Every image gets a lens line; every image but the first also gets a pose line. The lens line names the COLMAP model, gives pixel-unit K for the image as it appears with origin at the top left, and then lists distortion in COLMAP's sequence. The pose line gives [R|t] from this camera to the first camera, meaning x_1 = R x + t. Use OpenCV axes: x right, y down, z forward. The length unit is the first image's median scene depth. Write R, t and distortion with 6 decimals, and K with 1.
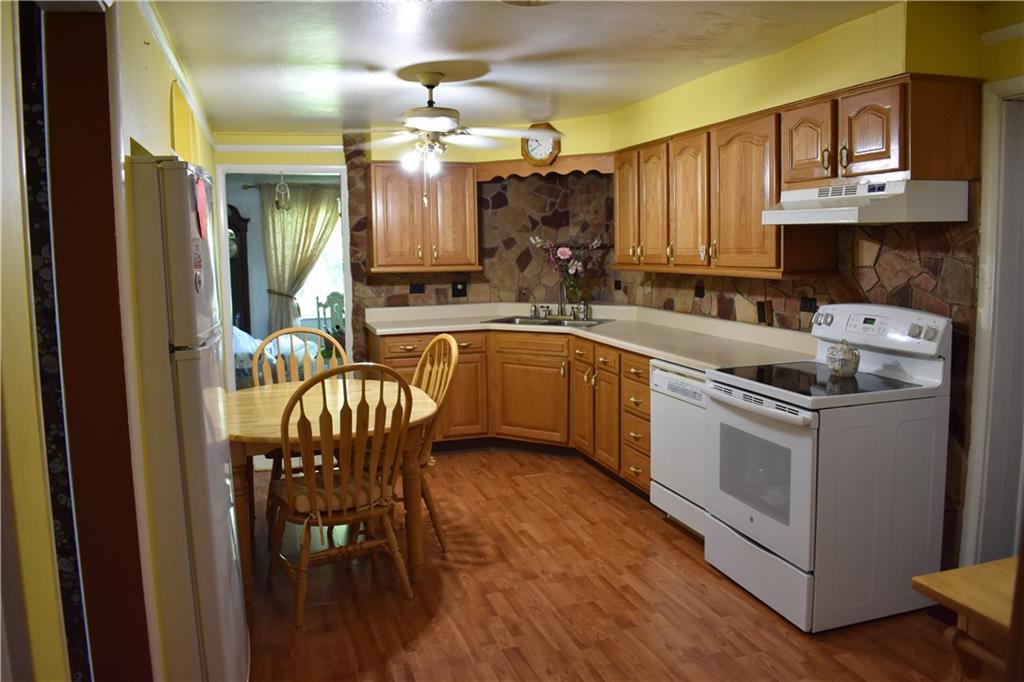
lens RADIAL K [[792.3, 0, 512.0], [0, 792.3, 341.0], [0, 0, 1]] dist [-0.069077, -0.002520]
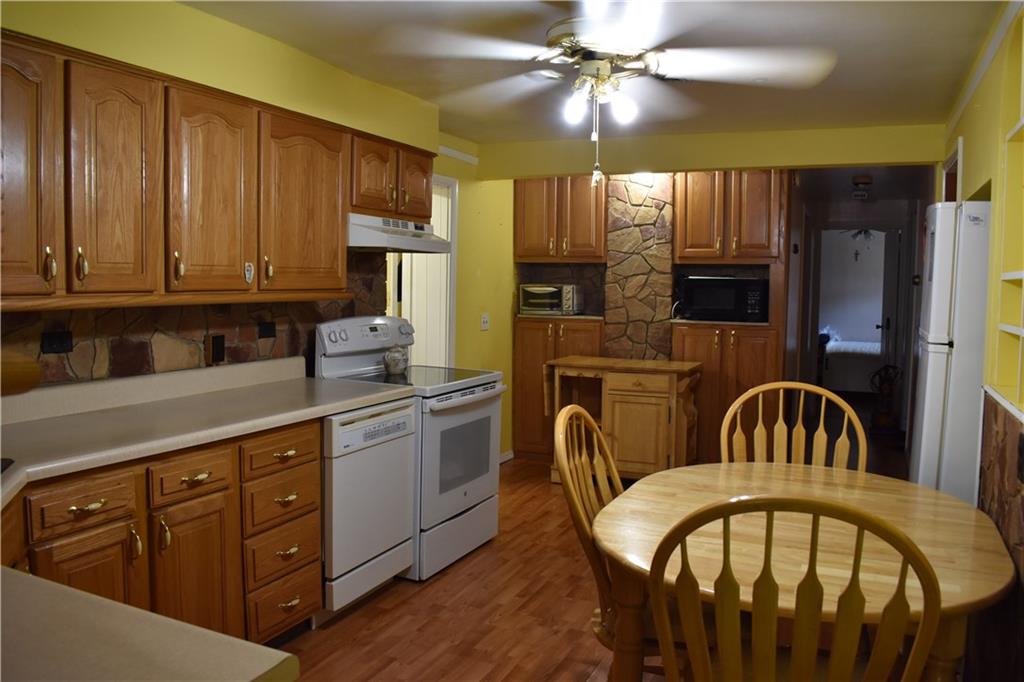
lens RADIAL K [[792.3, 0, 512.0], [0, 792.3, 341.0], [0, 0, 1]] dist [-0.069077, -0.002520]
pose [[-0.743908, -0.048364, 0.666530, -0.447970], [0.074942, 0.985049, 0.155119, -0.153482], [-0.664067, 0.165345, -0.729161, 1.468803]]
